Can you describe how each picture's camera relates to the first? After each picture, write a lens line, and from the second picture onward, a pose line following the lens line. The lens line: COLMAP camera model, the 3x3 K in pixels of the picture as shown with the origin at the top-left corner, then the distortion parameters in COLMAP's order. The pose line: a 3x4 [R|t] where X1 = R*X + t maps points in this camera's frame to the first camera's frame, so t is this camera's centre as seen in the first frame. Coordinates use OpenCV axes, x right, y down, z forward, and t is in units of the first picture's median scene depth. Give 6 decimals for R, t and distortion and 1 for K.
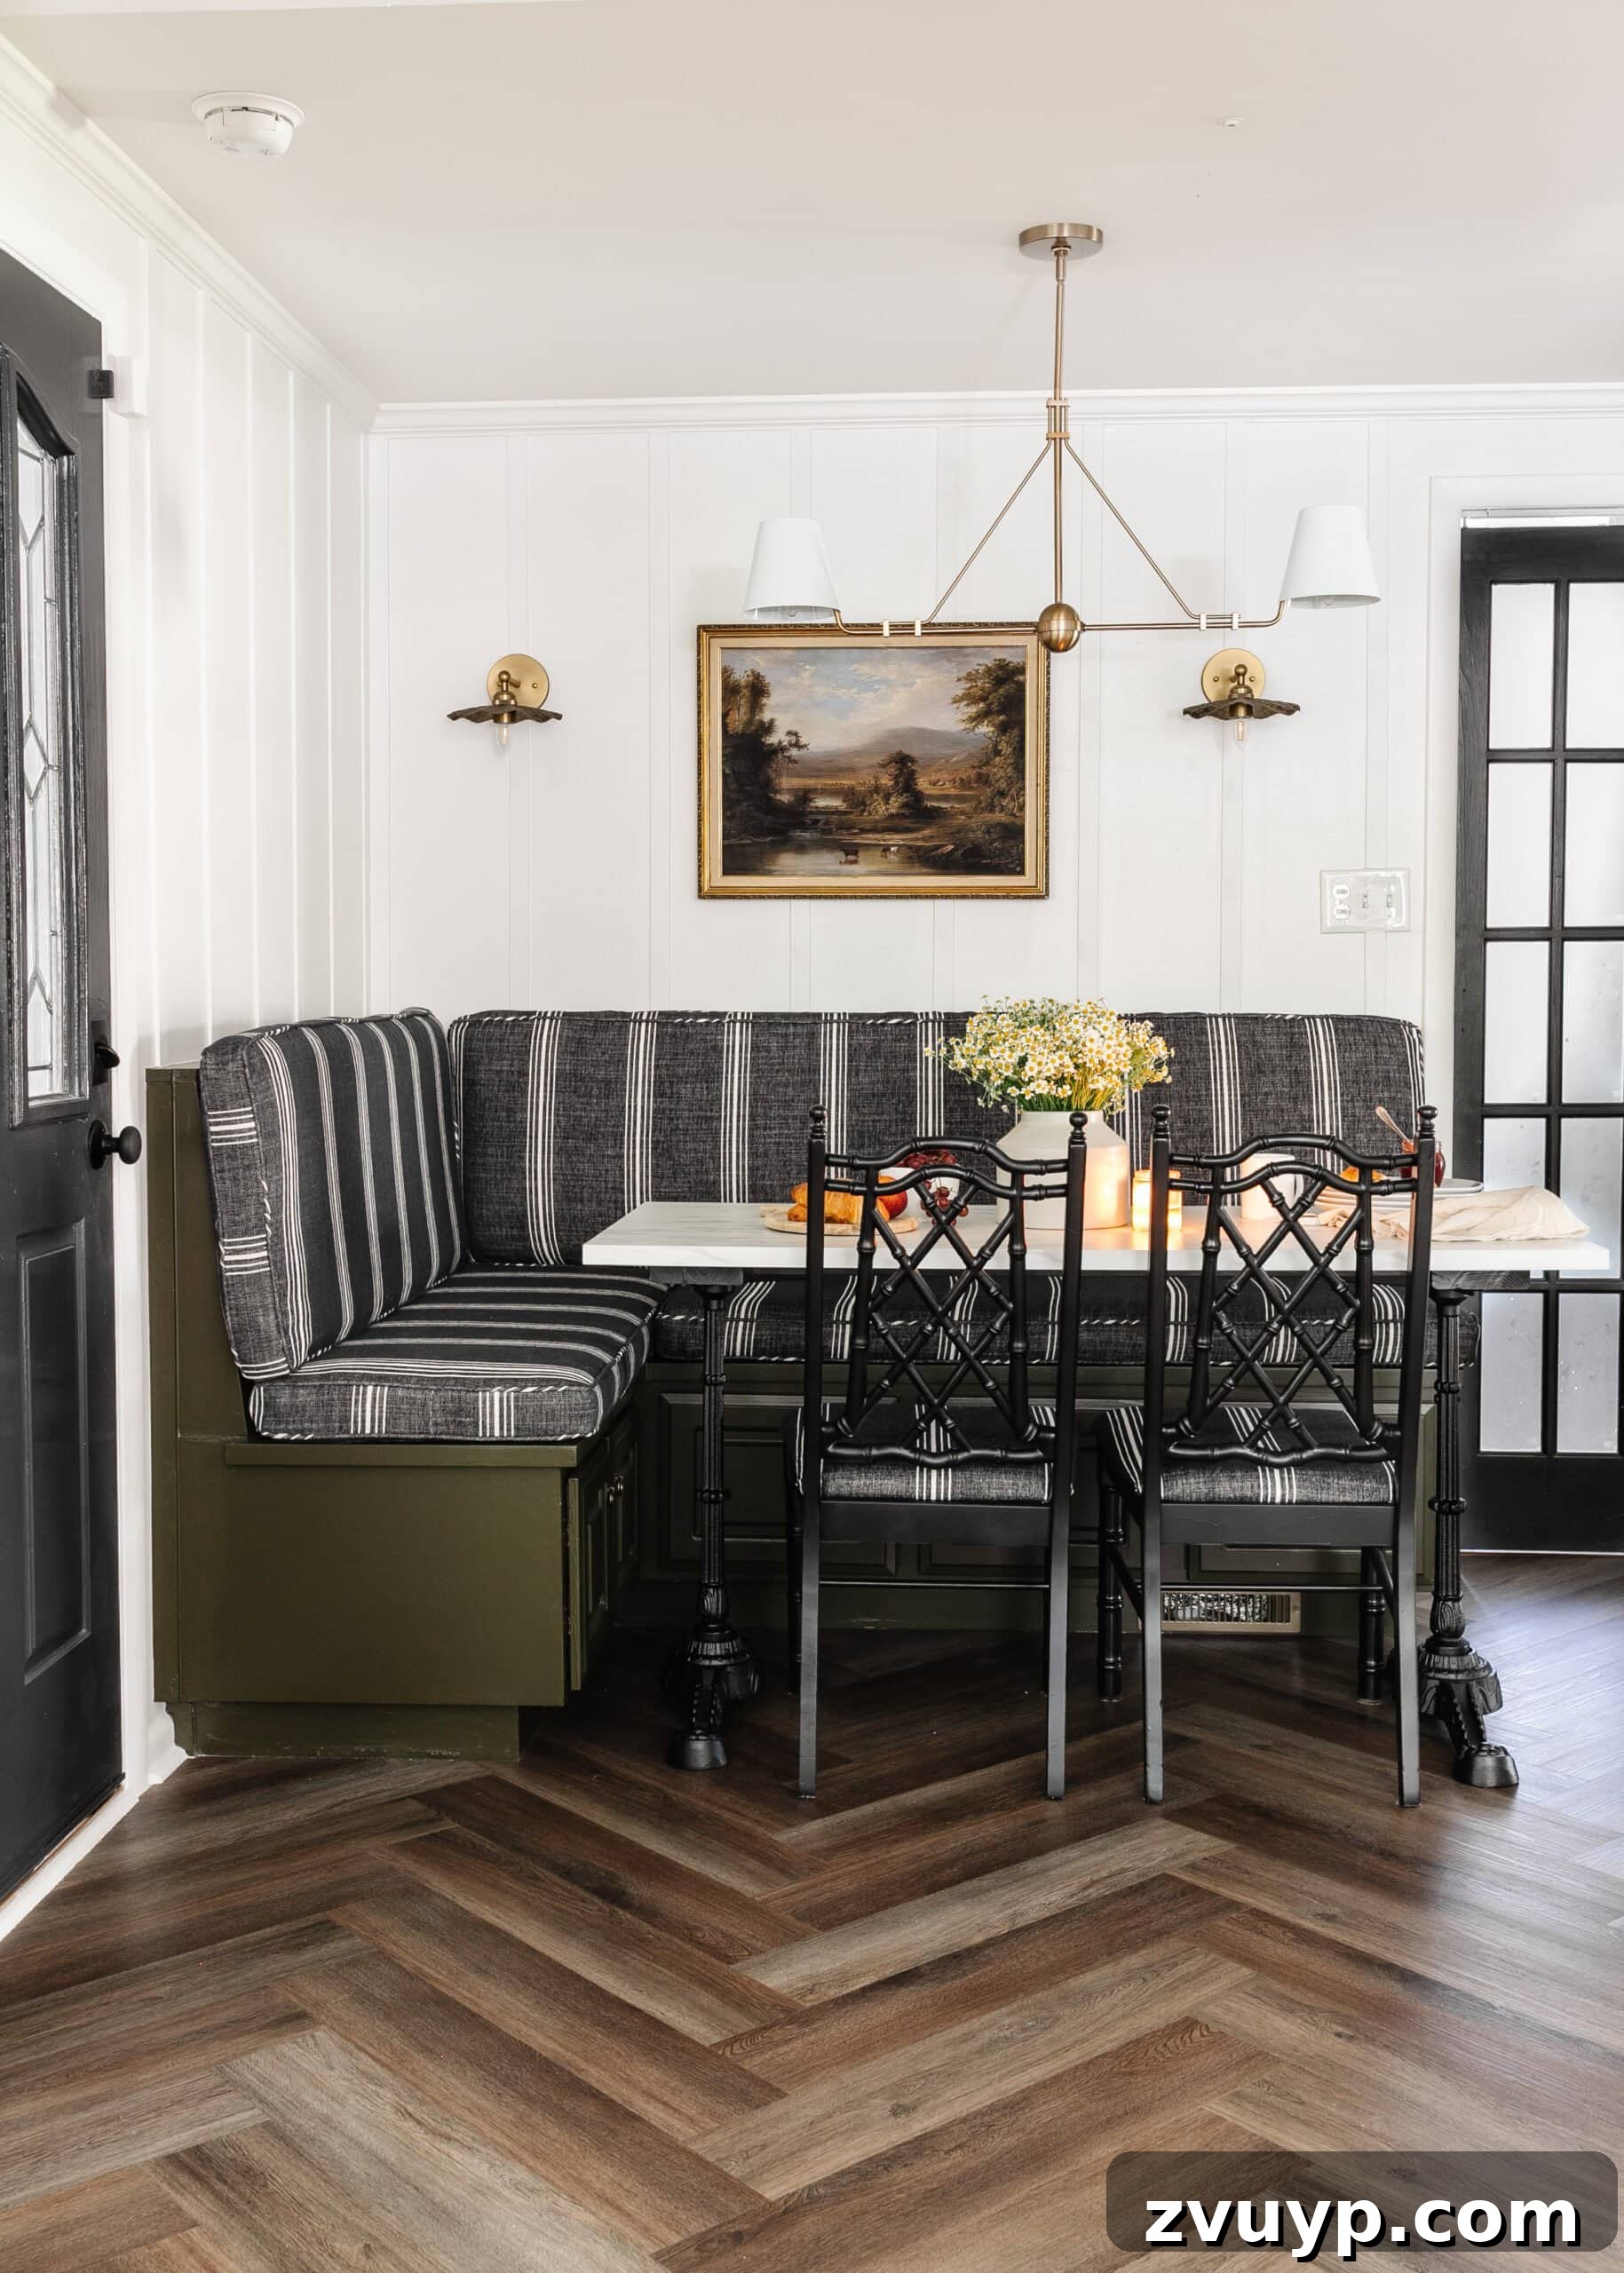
lens RADIAL K [[2325.4, 0, 808.8], [0, 2325.4, 1078.6], [0, 0, 1]] dist [0.001259, -0.010245]
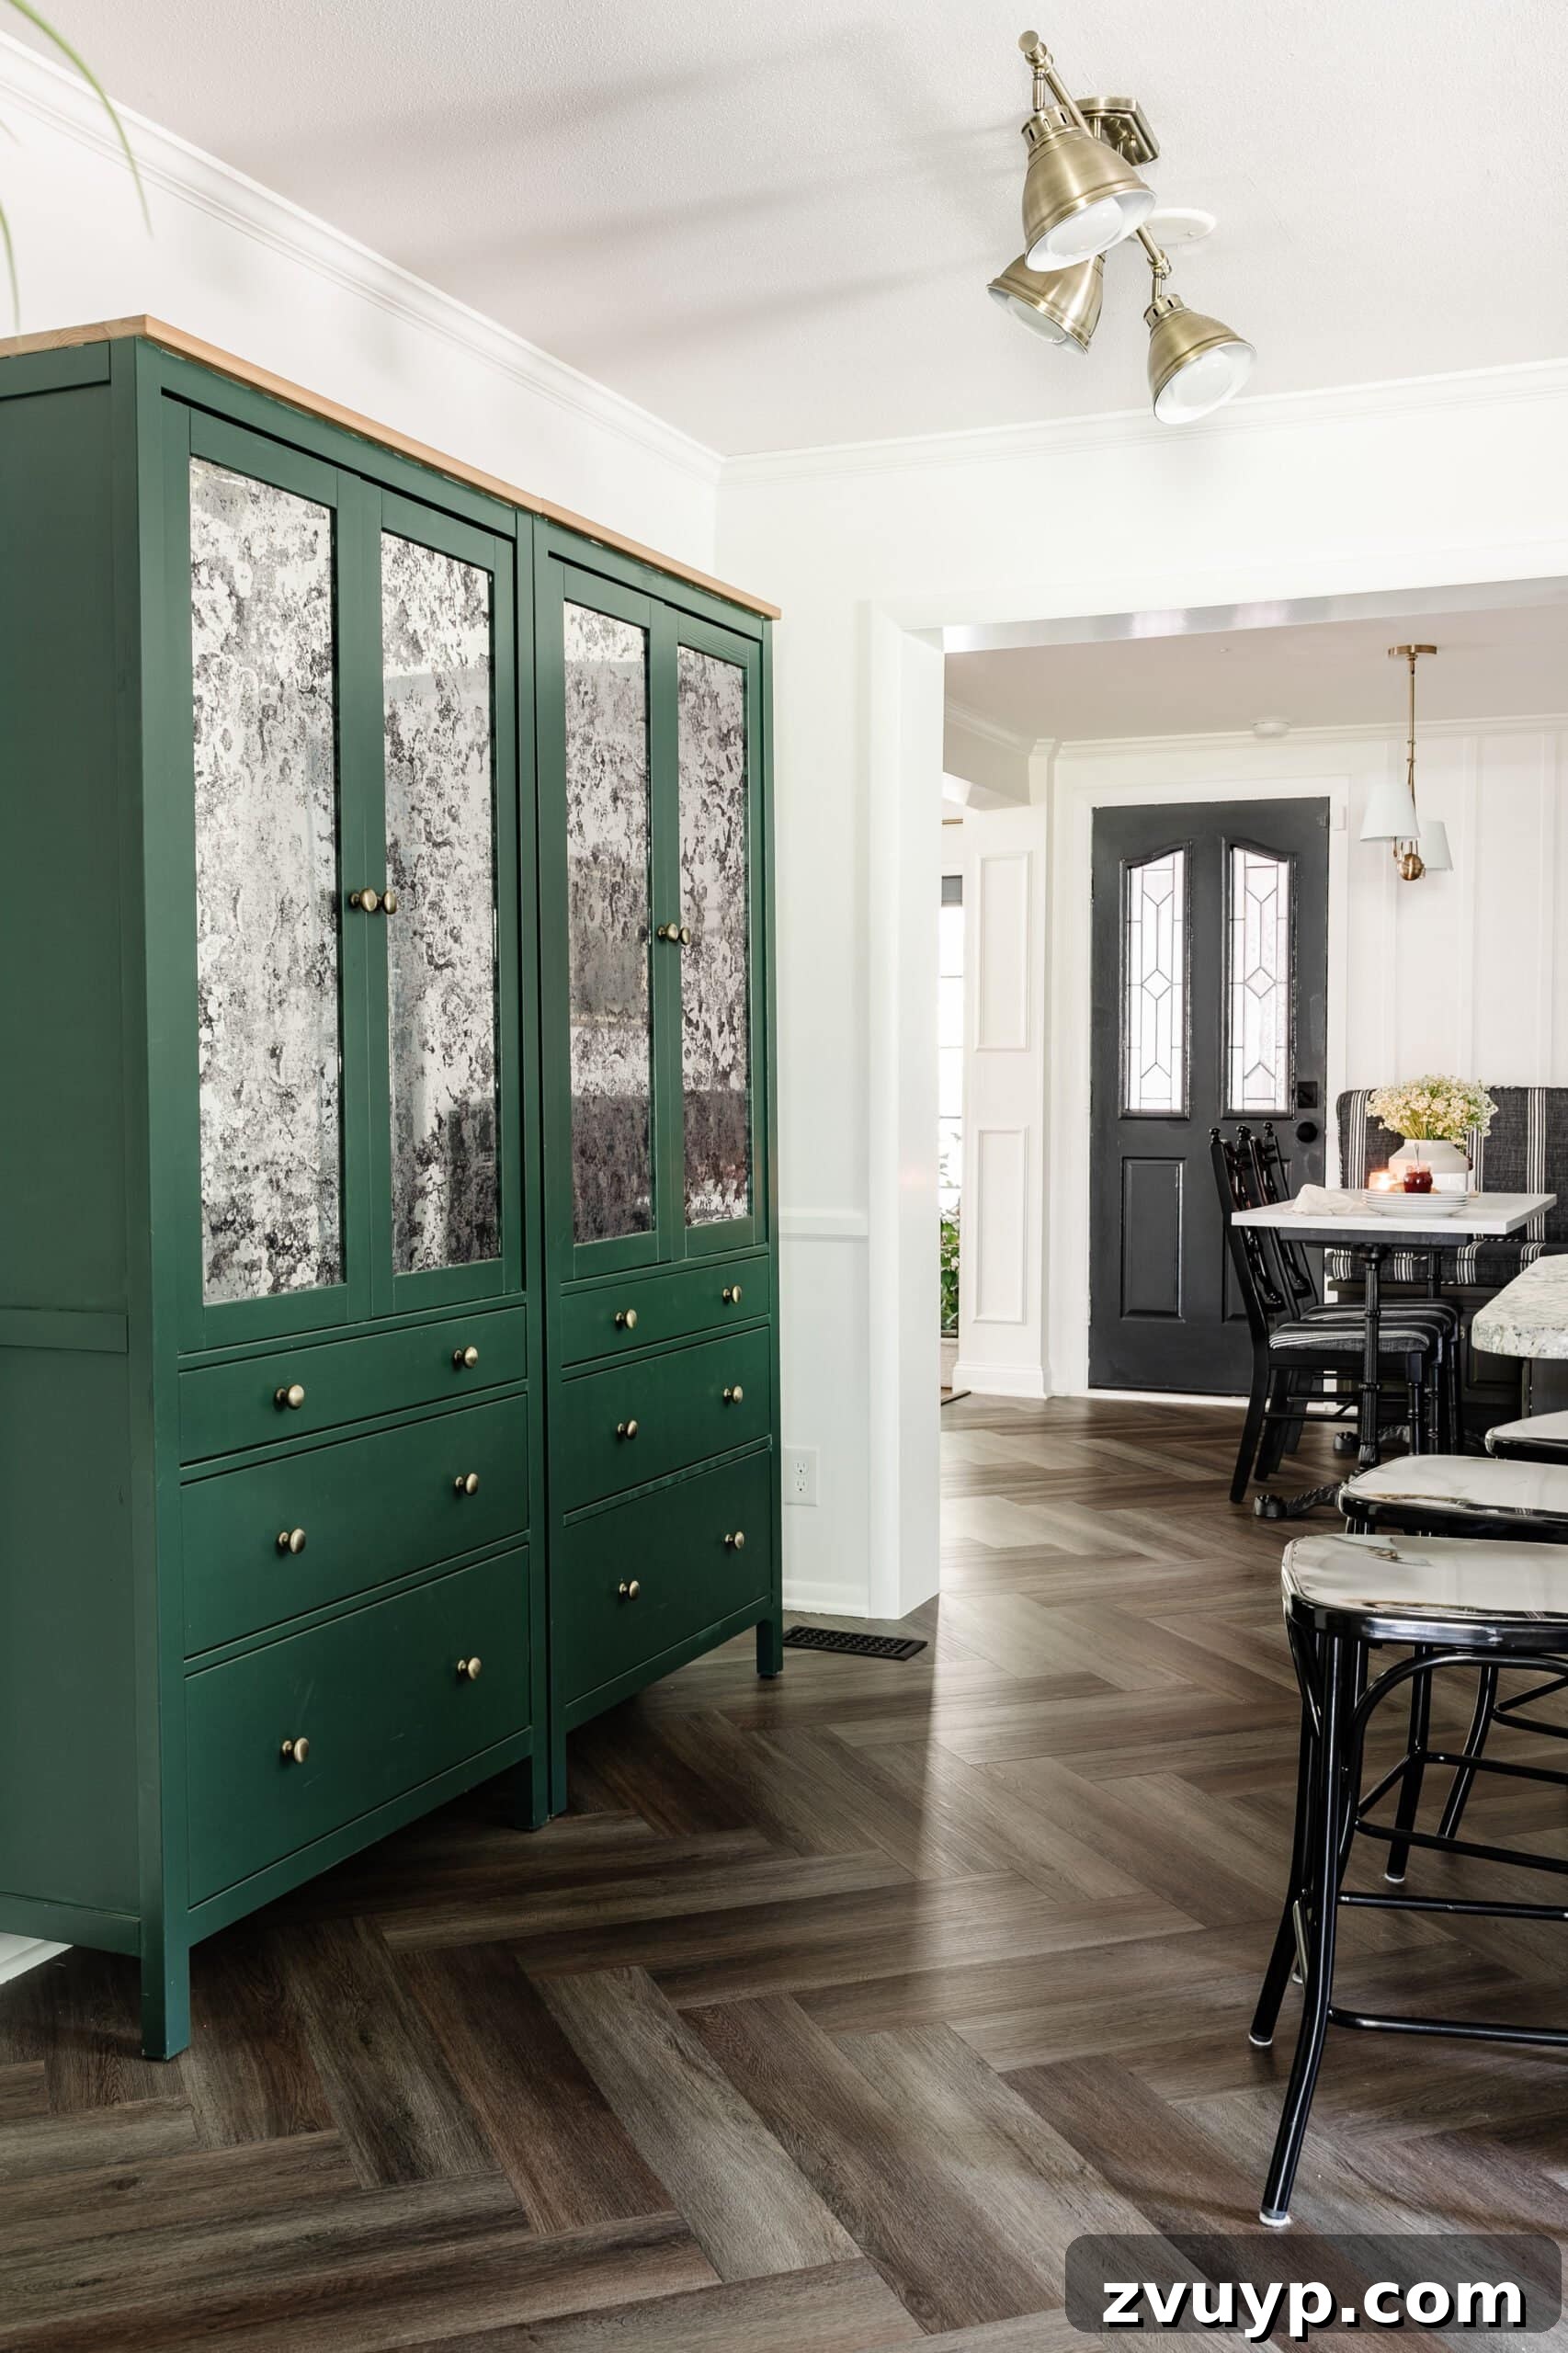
lens RADIAL K [[2257.6, 0, 783.2], [0, 2257.6, 1197.4], [0, 0, 1]] dist [-0.000909, -0.008978]
pose [[-0.329324, 0.051325, -0.942821, 1.514279], [-0.047388, 0.996365, 0.070792, -0.032230], [0.943027, 0.067992, -0.325695, 0.895689]]
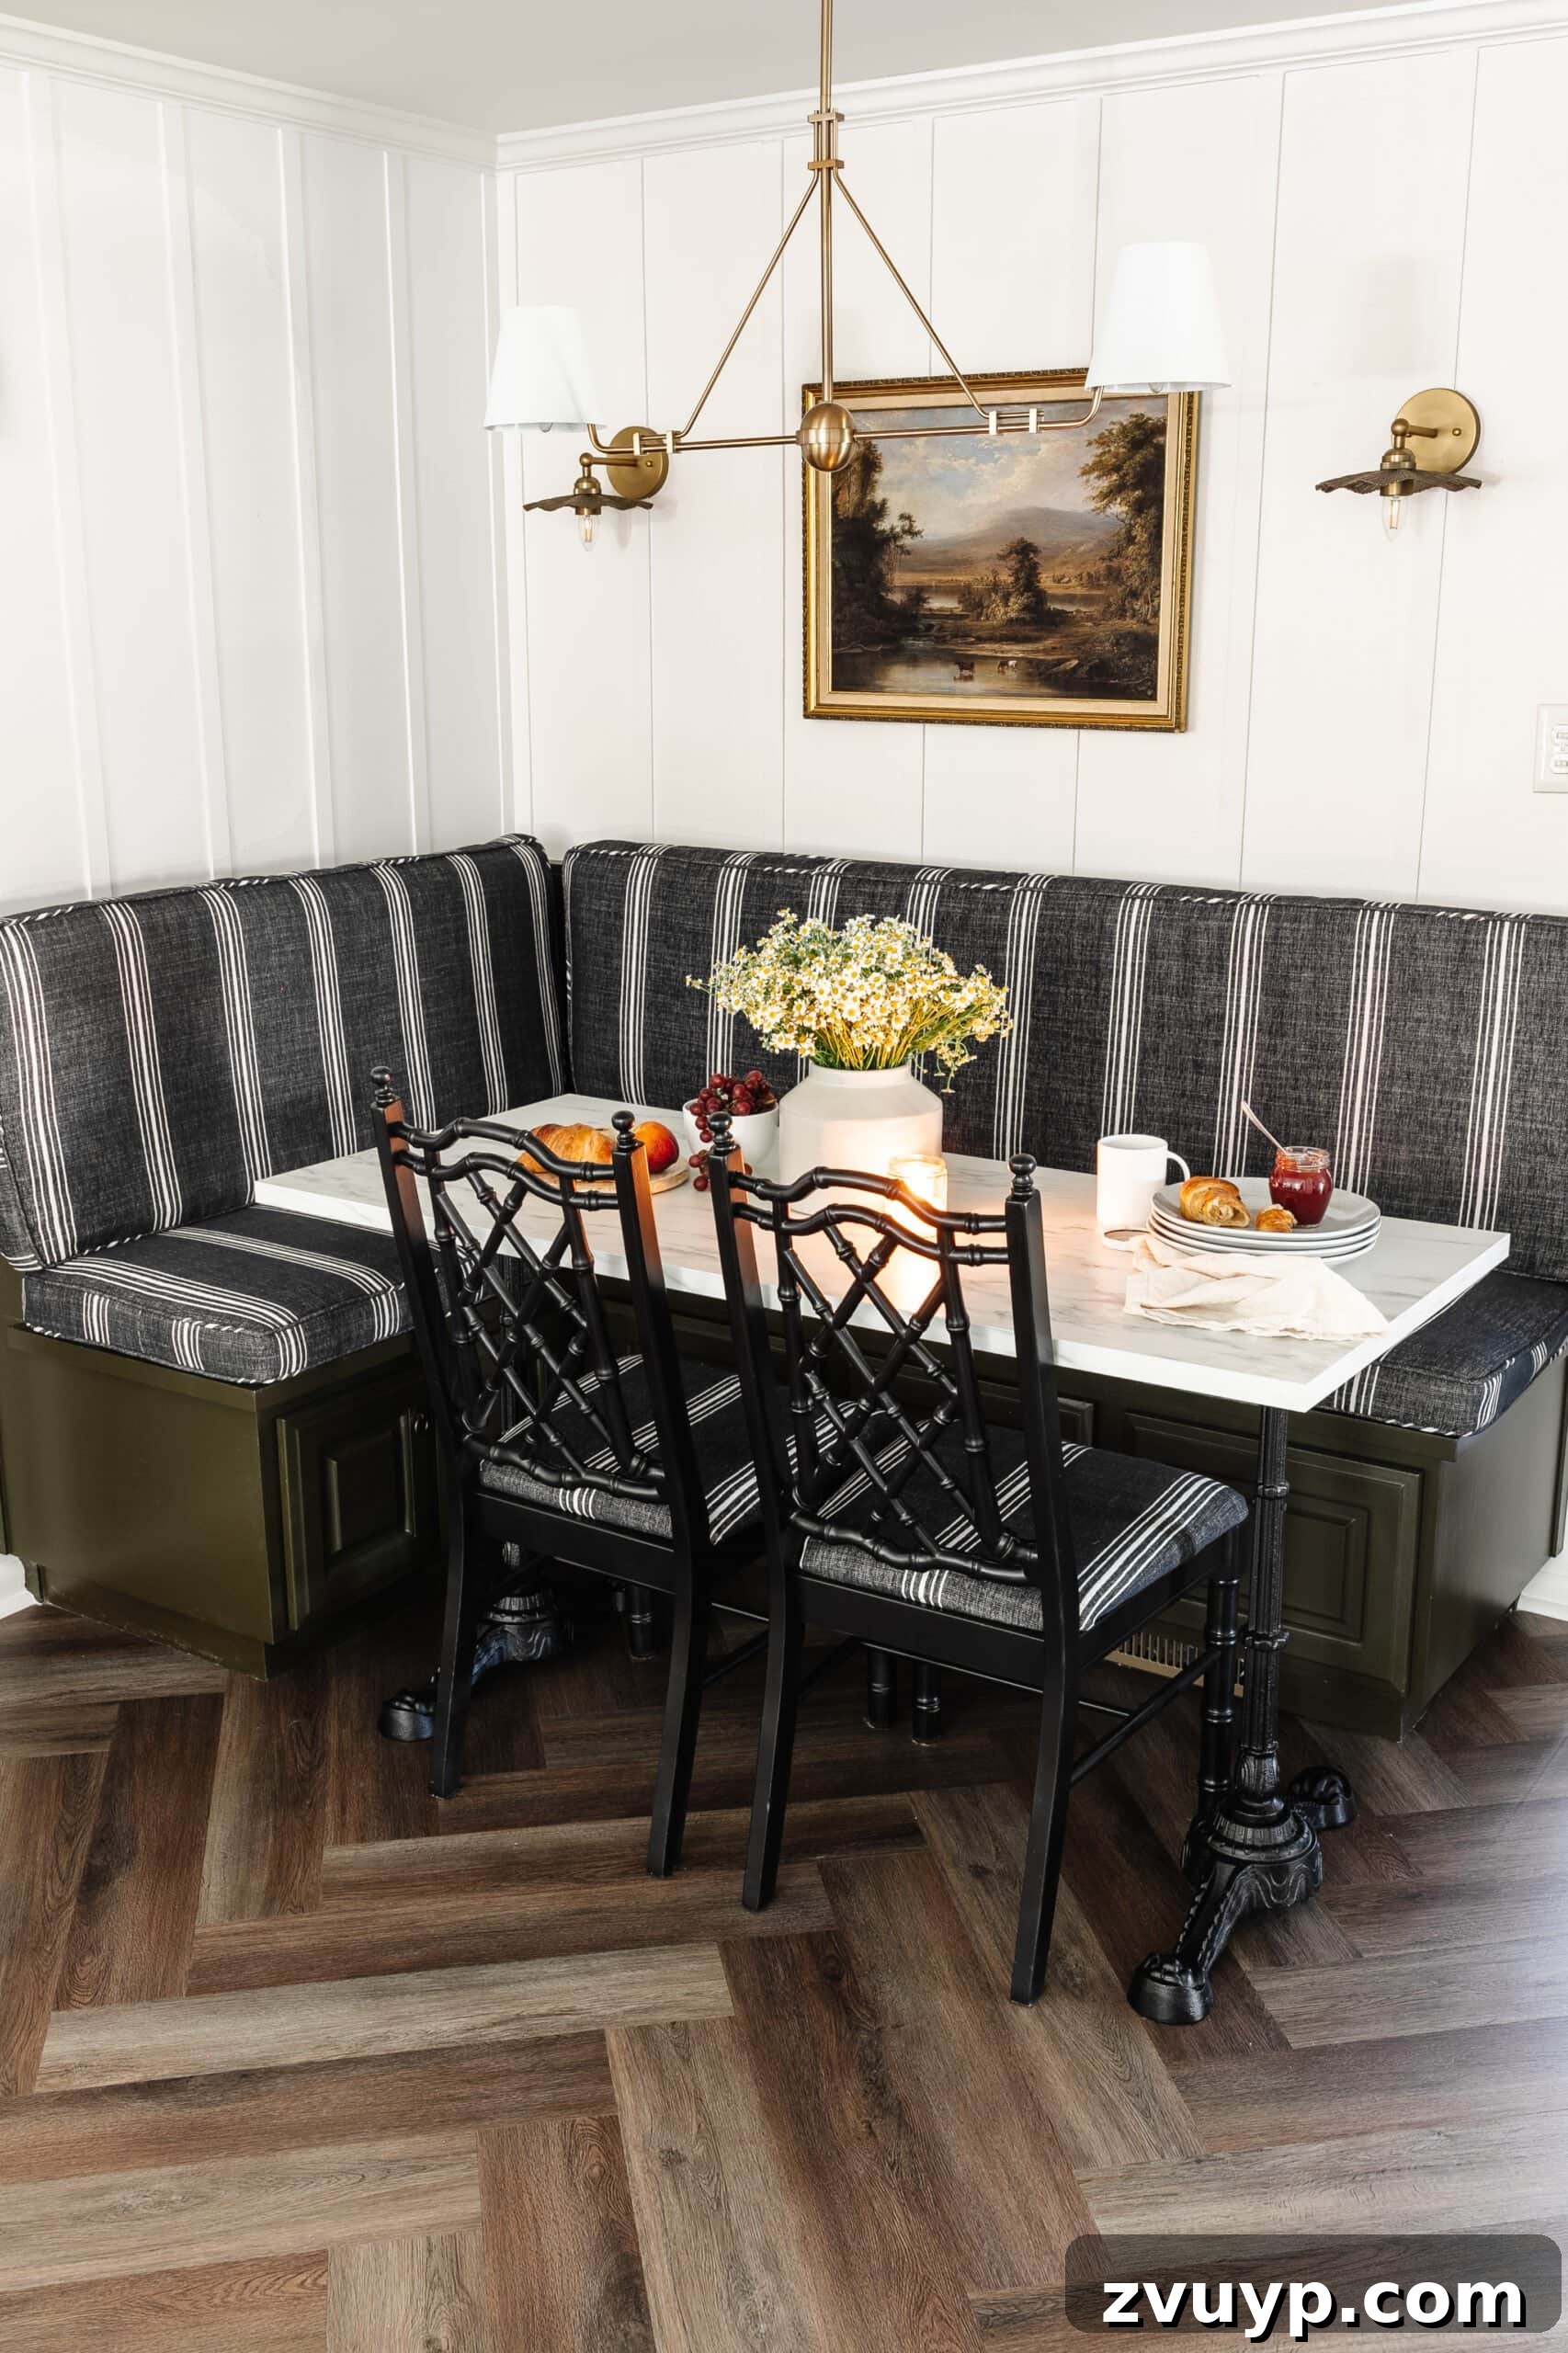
lens RADIAL K [[2257.6, 0, 783.2], [0, 2257.6, 1197.4], [0, 0, 1]] dist [-0.000909, -0.008978]
pose [[0.868839, 0.127744, -0.478331, 0.376572], [-0.022665, 0.975389, 0.219322, -0.089733], [0.494576, -0.179714, 0.850352, 0.260956]]
